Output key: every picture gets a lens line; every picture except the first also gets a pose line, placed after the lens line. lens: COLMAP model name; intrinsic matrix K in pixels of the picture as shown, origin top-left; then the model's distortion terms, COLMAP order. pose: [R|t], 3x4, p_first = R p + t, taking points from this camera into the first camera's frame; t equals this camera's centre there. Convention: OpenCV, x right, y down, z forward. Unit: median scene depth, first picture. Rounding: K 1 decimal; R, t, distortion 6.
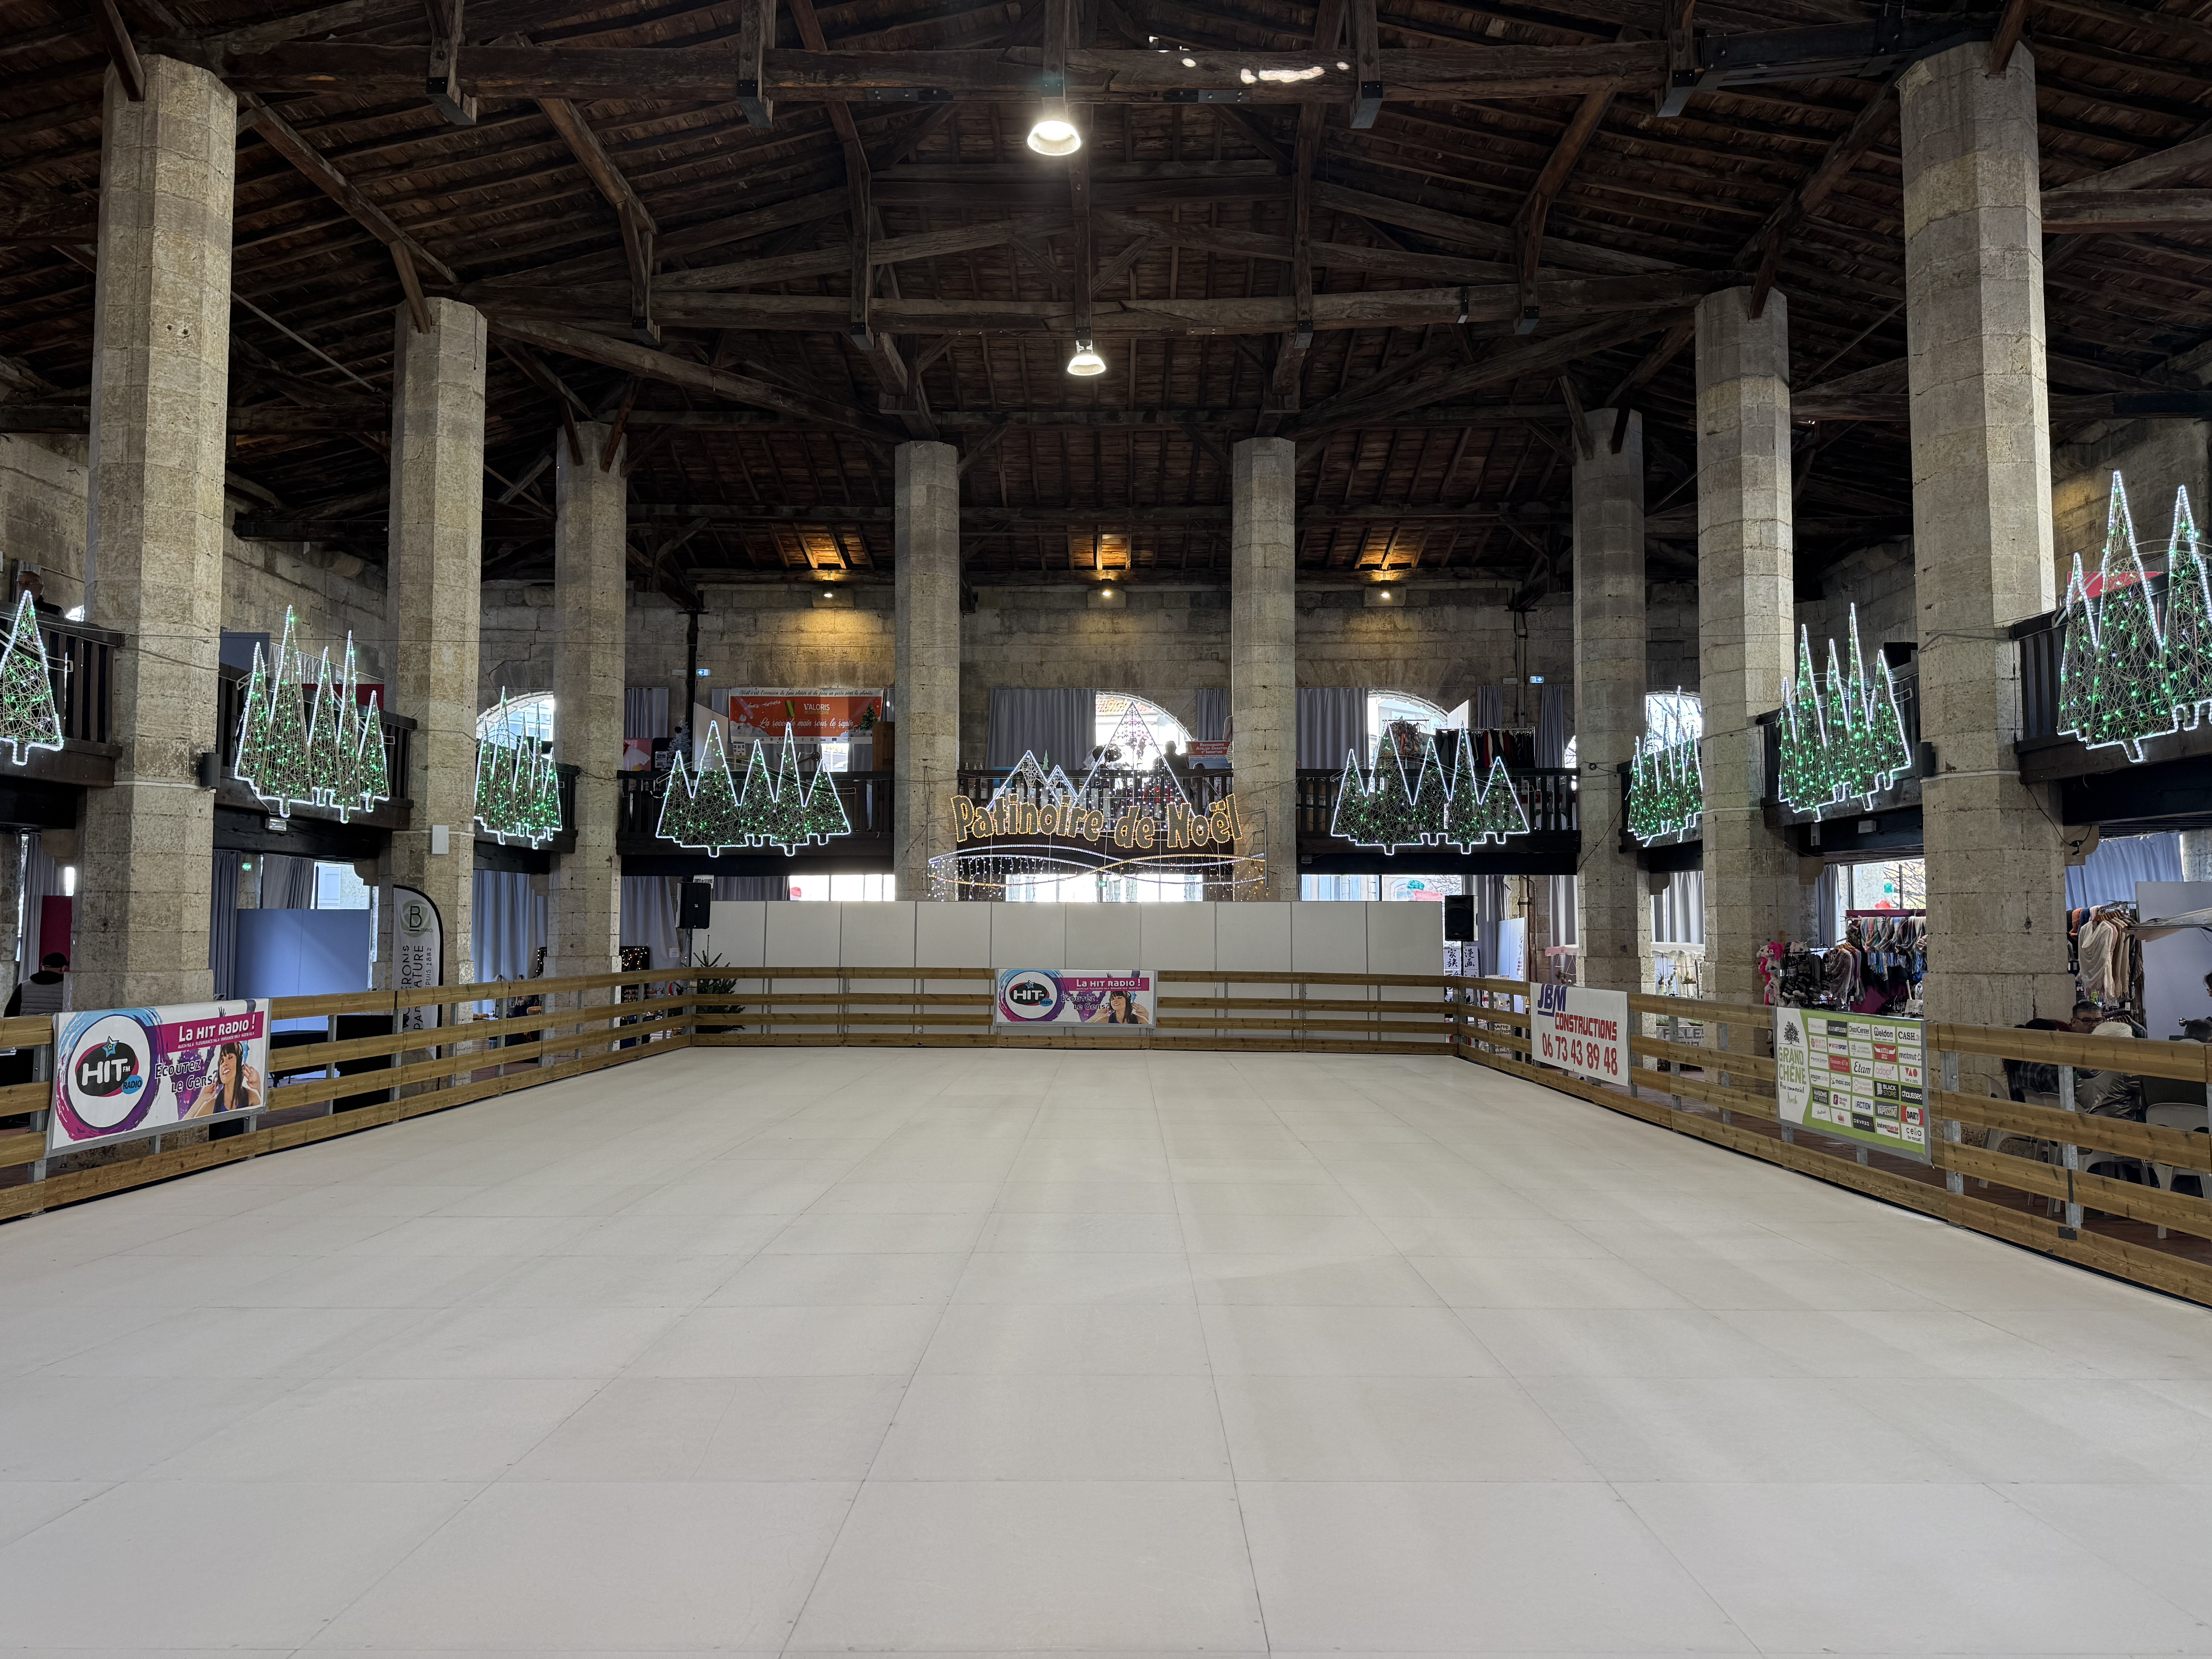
lens RADIAL K [[1549.7, 0, 1106.2], [0, 1549.7, 838.5], [0, 0, 1]] dist [0.010167, 0.000944]
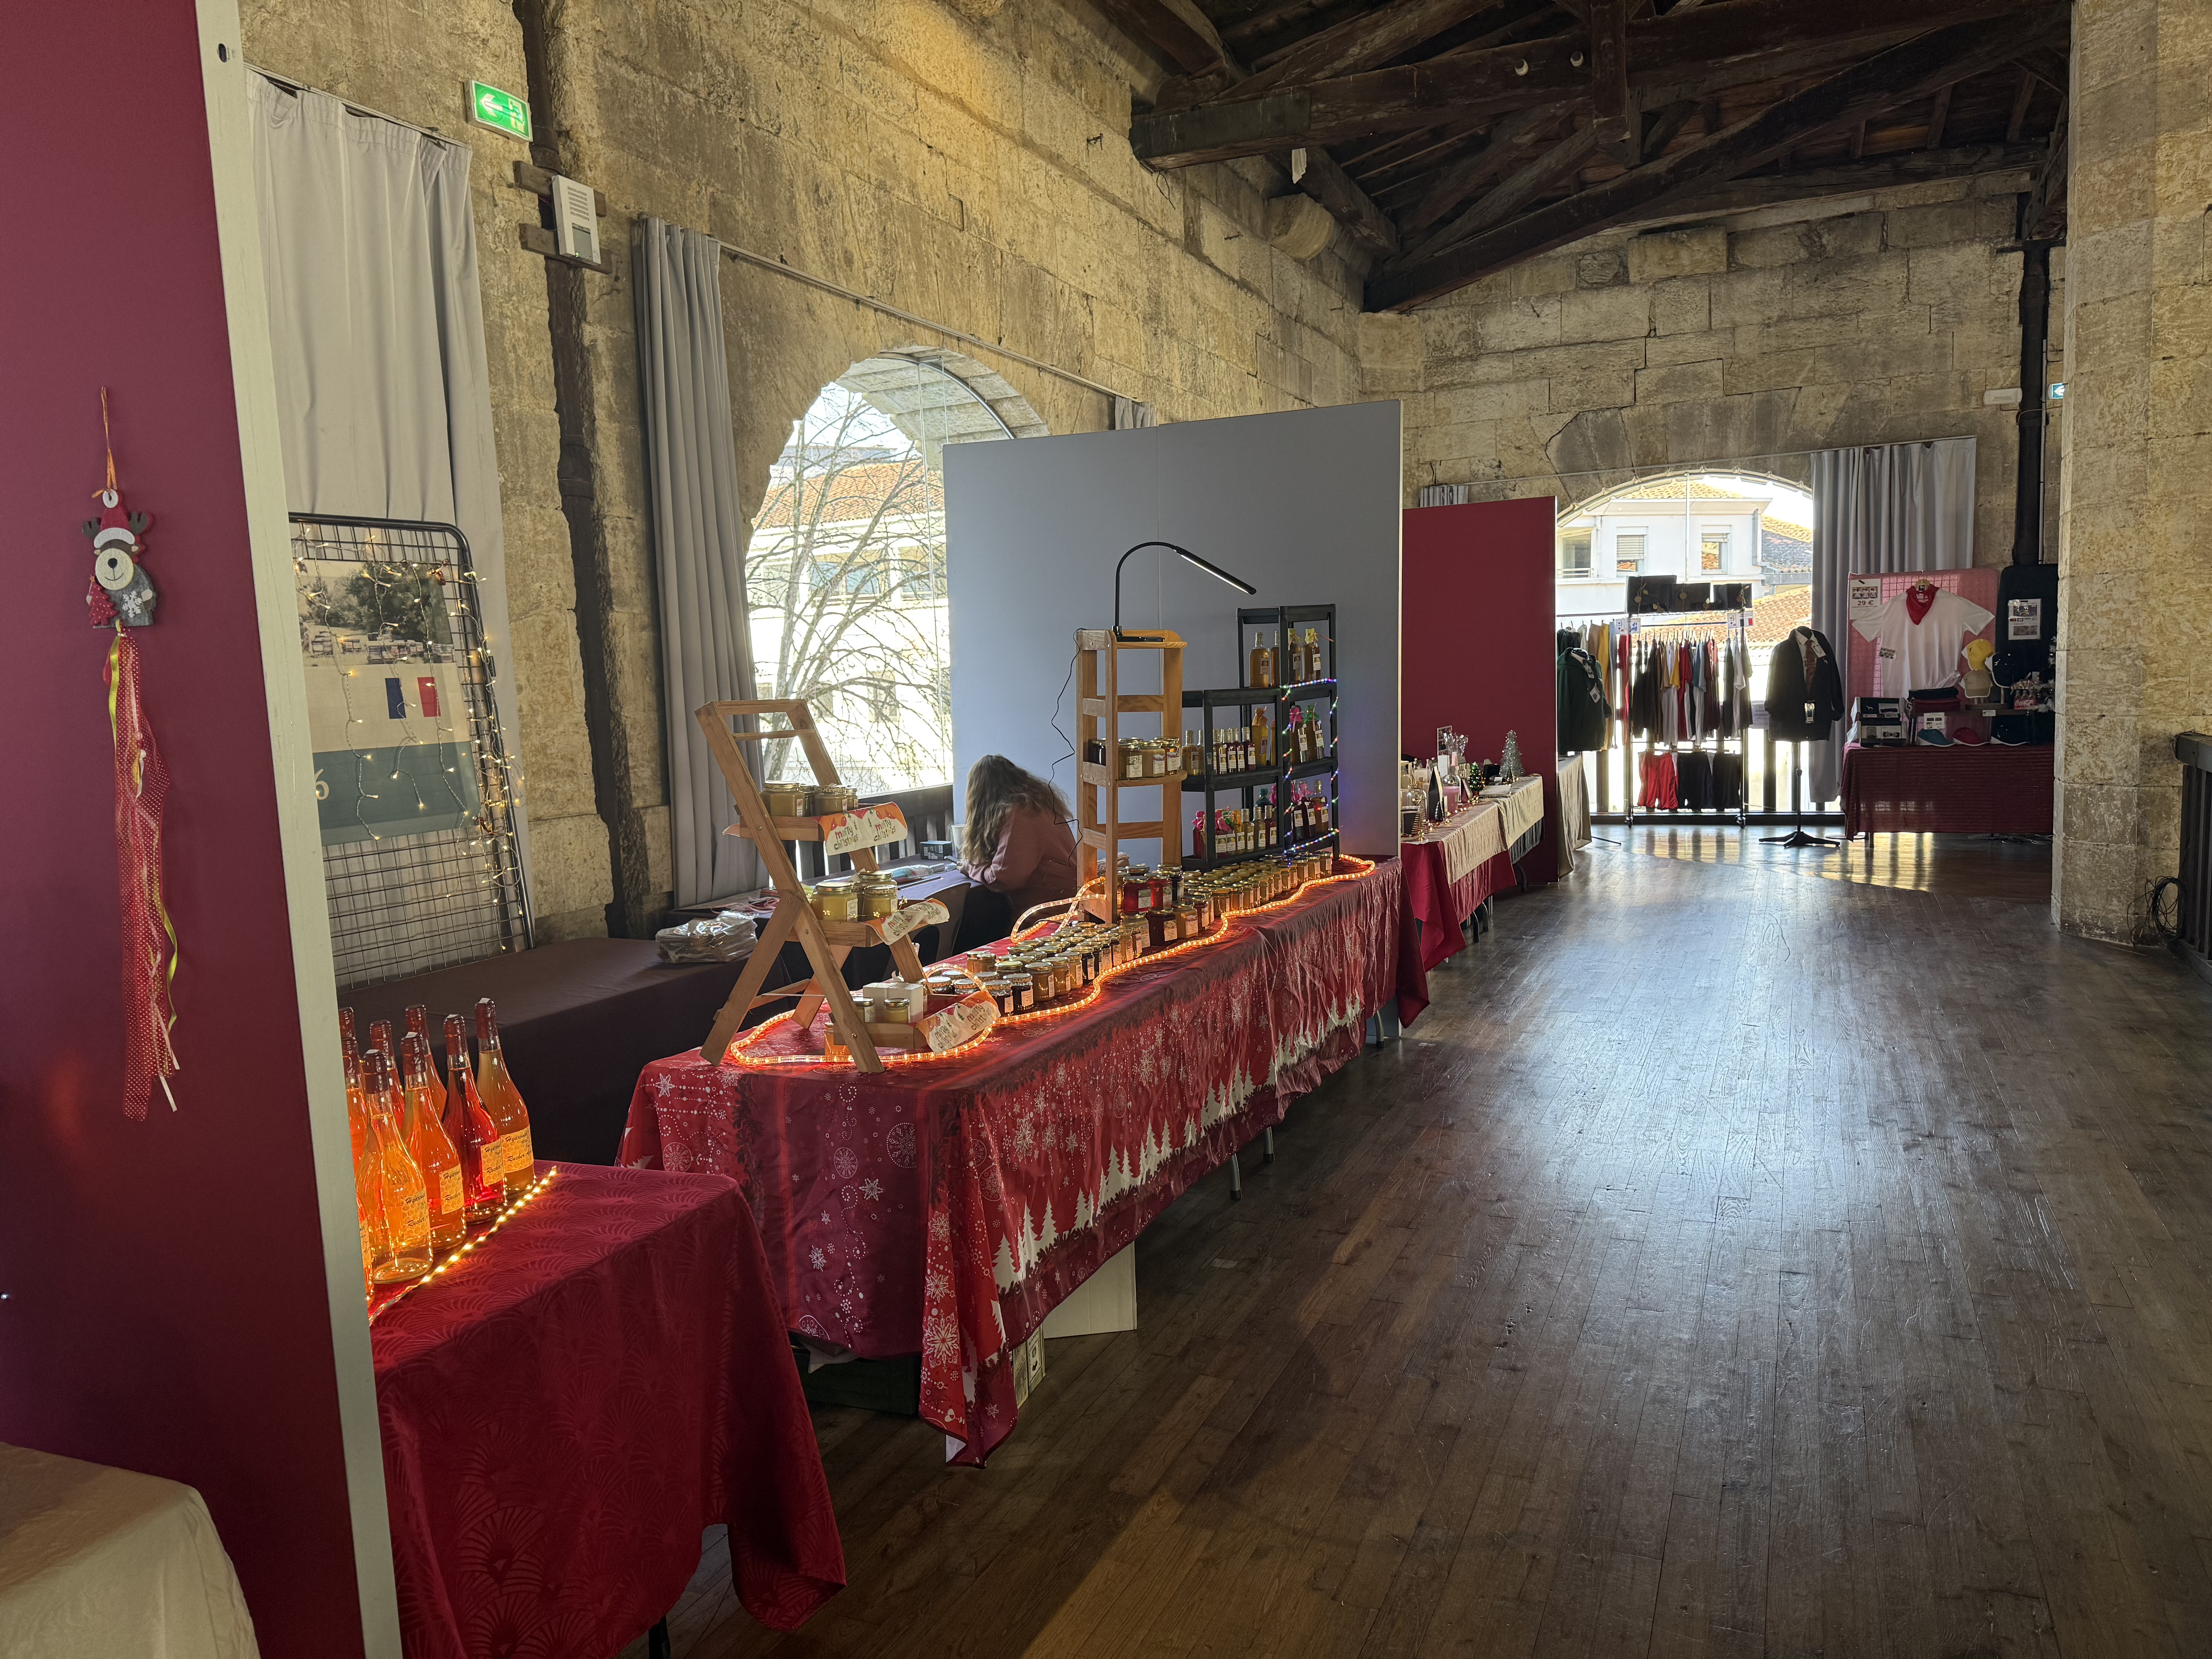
lens RADIAL K [[1549.7, 0, 1102.3], [0, 1549.7, 833.5], [0, 0, 1]] dist [0.010167, 0.000944]
pose [[0.920844, -0.000074, -0.389931, -0.393206], [0.065513, 0.985814, 0.154525, -0.082939], [0.384388, -0.167839, 0.907786, 0.580488]]
